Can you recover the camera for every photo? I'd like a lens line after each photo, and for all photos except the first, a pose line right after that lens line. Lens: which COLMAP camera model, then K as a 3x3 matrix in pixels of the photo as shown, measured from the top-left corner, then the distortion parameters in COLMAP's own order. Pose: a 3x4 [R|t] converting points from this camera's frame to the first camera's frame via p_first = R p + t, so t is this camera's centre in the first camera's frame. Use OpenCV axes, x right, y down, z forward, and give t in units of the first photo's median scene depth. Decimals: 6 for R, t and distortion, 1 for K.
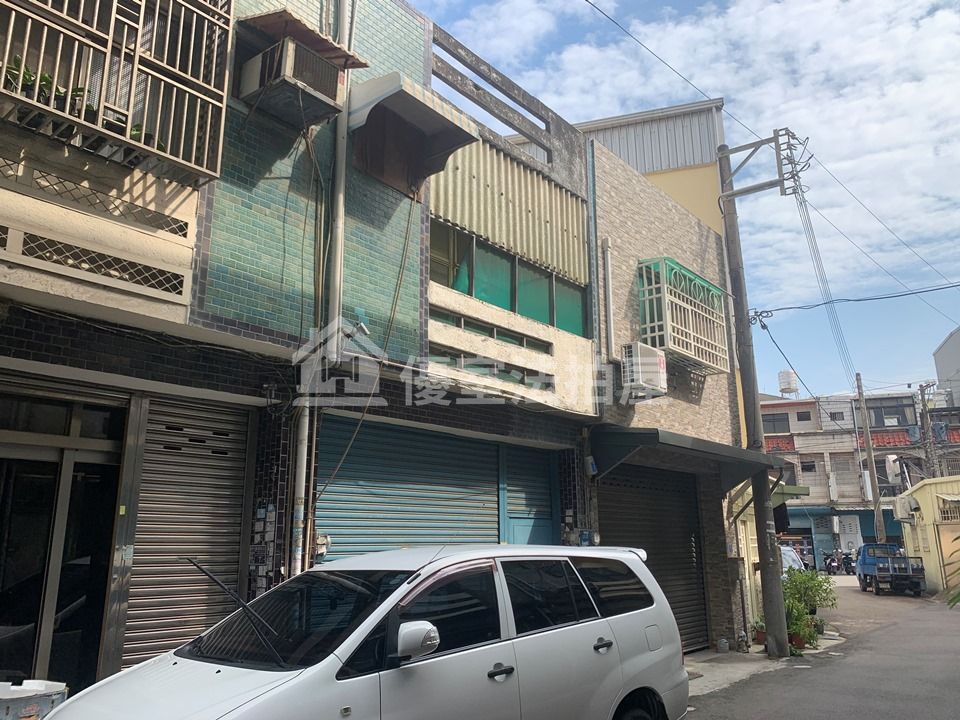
lens RADIAL K [[742.3, 0, 484.9], [0, 742.3, 359.2], [0, 0, 1]] dist [0.050211, -0.074383]
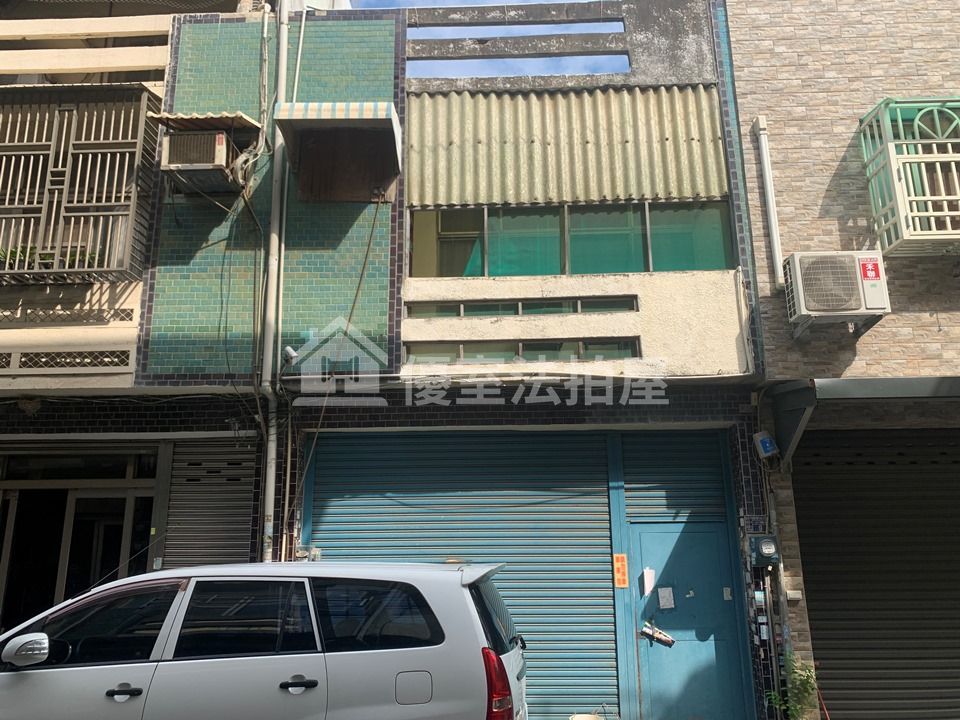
lens RADIAL K [[742.3, 0, 475.7], [0, 742.3, 352.2], [0, 0, 1]] dist [0.050211, -0.074383]
pose [[0.610447, -0.199692, -0.766471, 0.695564], [0.193101, 0.976019, -0.100494, 0.100059], [0.768158, -0.086660, 0.634368, 0.462405]]
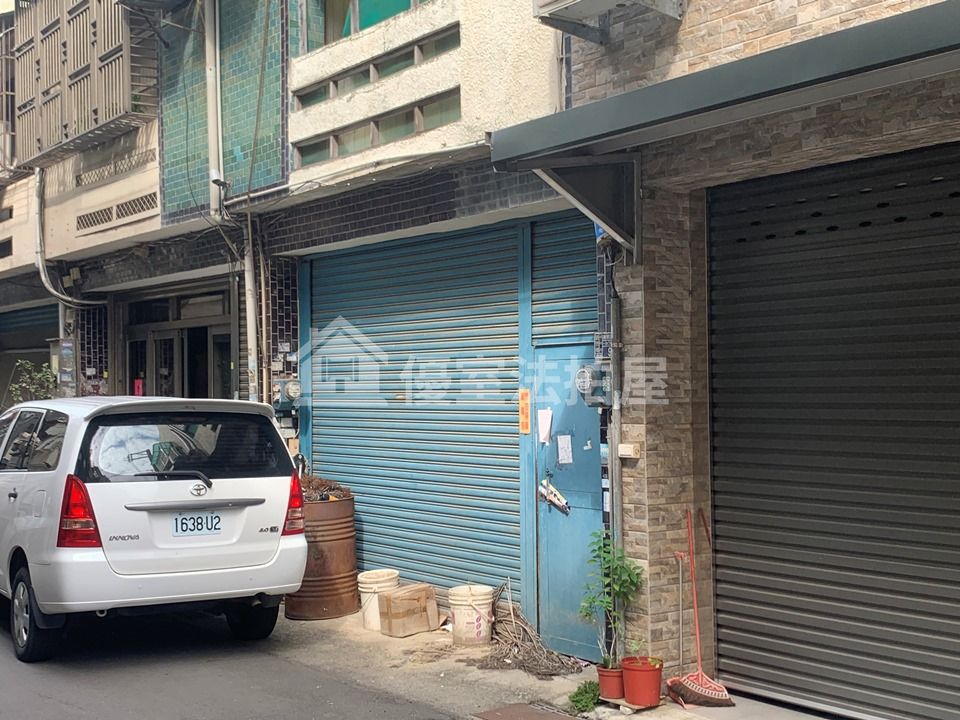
lens RADIAL K [[1254.9, 0, 472.4], [0, 1254.9, 357.0], [0, 0, 1]] dist [0.095085, 0.000000]
pose [[-0.237647, -0.009584, -0.971304, 1.157207], [0.247937, 0.966230, -0.070196, 0.330404], [0.939176, -0.257504, -0.227245, 1.405692]]
